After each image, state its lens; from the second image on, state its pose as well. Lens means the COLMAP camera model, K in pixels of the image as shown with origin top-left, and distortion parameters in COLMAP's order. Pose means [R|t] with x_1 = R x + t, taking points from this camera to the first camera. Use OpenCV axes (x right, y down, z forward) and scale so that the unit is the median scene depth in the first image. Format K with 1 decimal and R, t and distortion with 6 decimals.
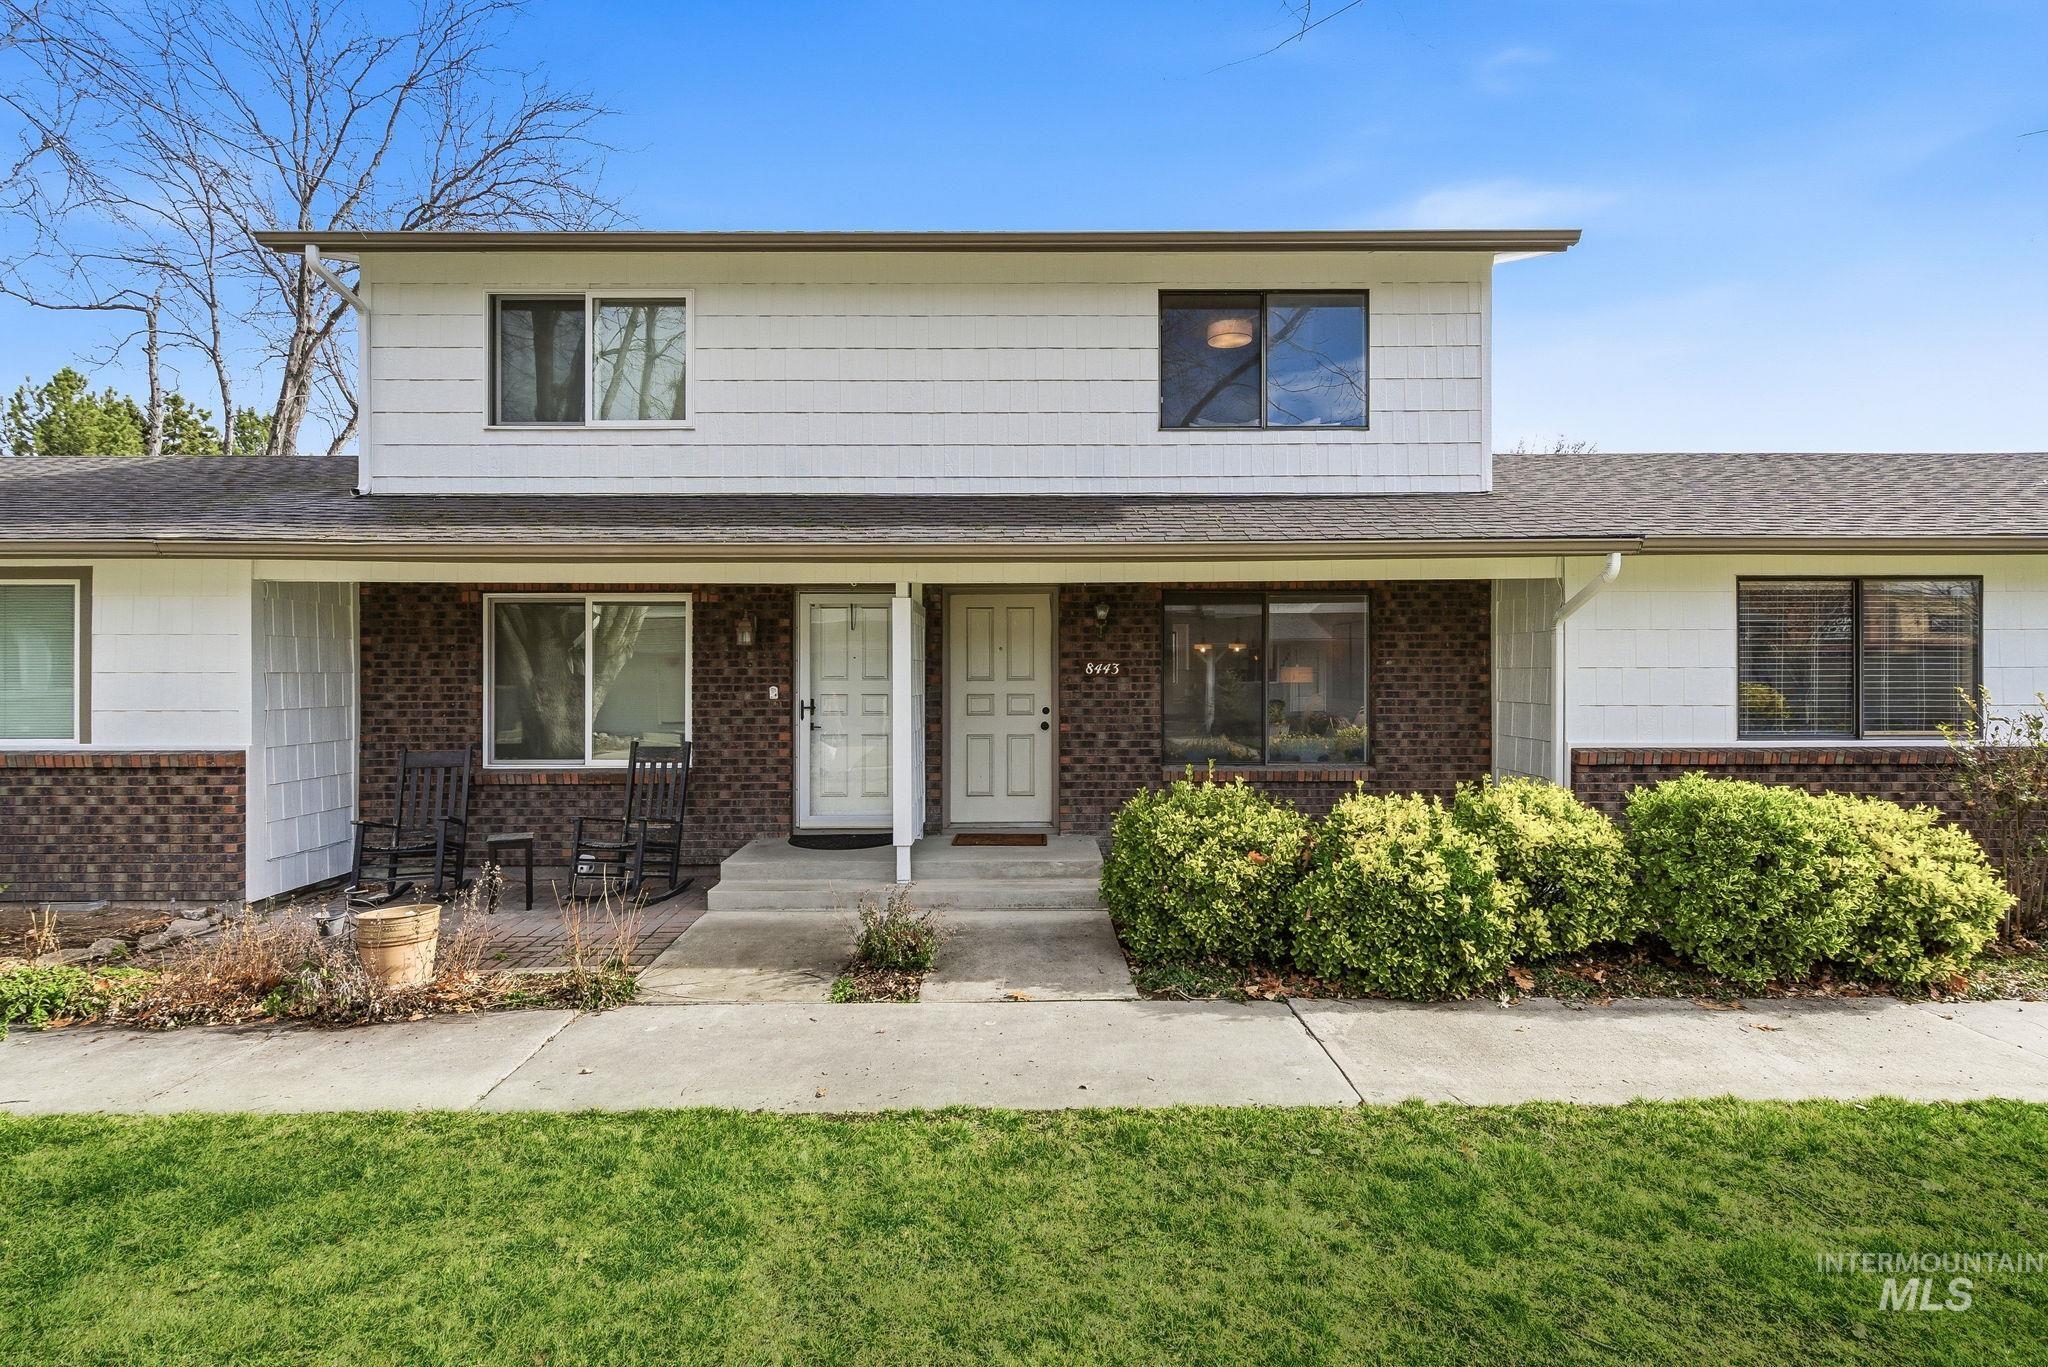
lens RADIAL K [[936.7, 0, 1028.3], [0, 936.7, 675.0], [0, 0, 1]] dist [0.000078, -0.000196]
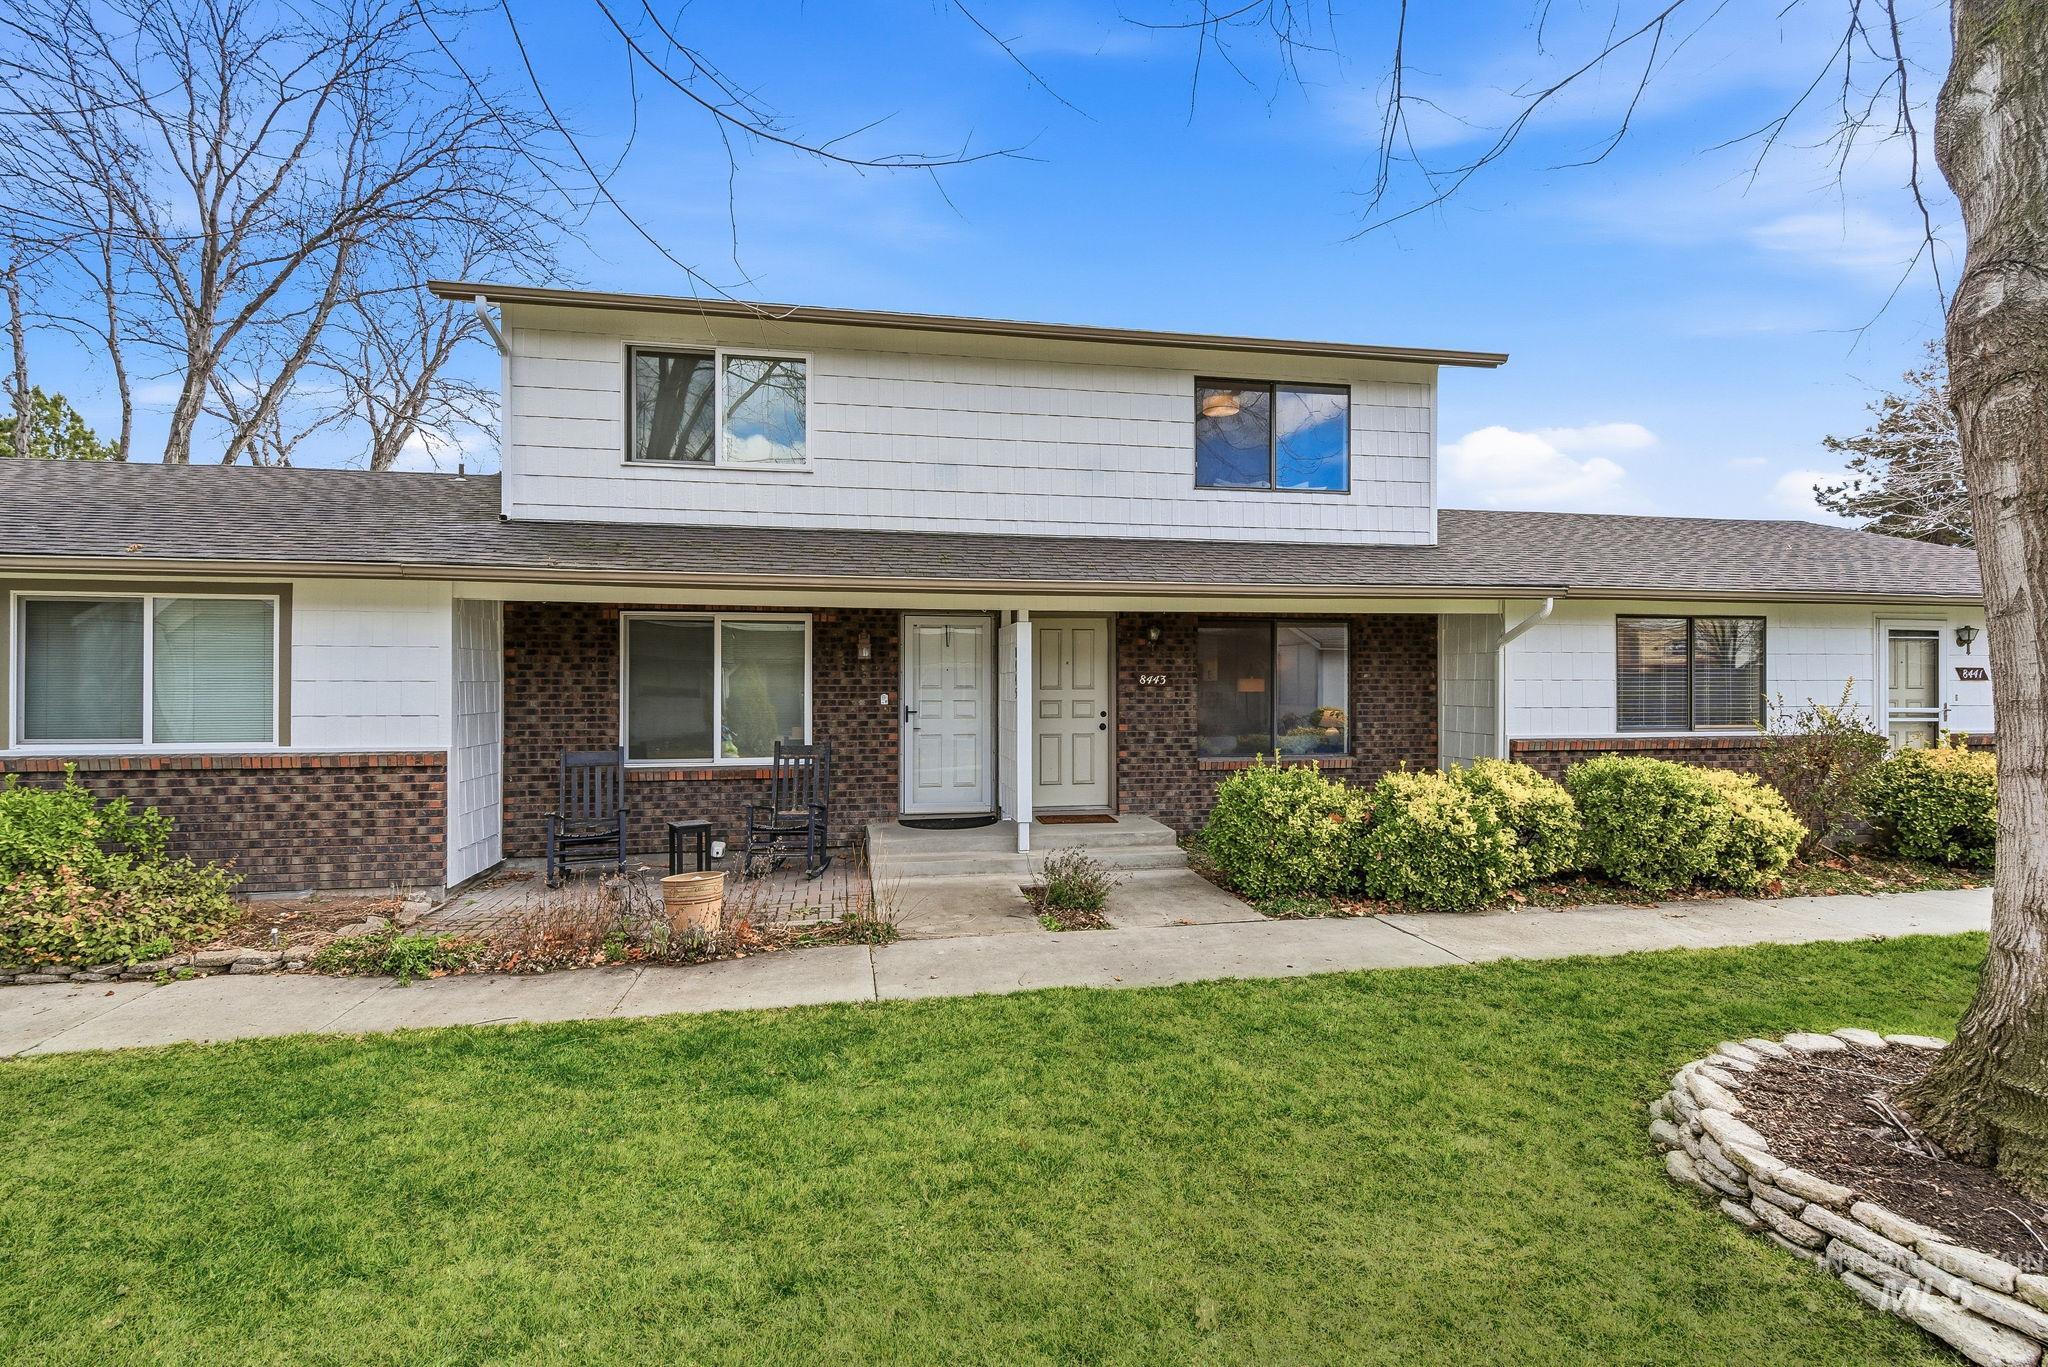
lens RADIAL K [[924.5, 0, 1024.0], [0, 924.5, 683.5], [0, 0, 1]] dist [0.000116, -0.000482]
pose [[0.985381, 0.001915, 0.170353, -0.296949], [-0.001530, 0.999996, -0.002391, 0.001308], [-0.170357, 0.002095, 0.985380, -0.175288]]
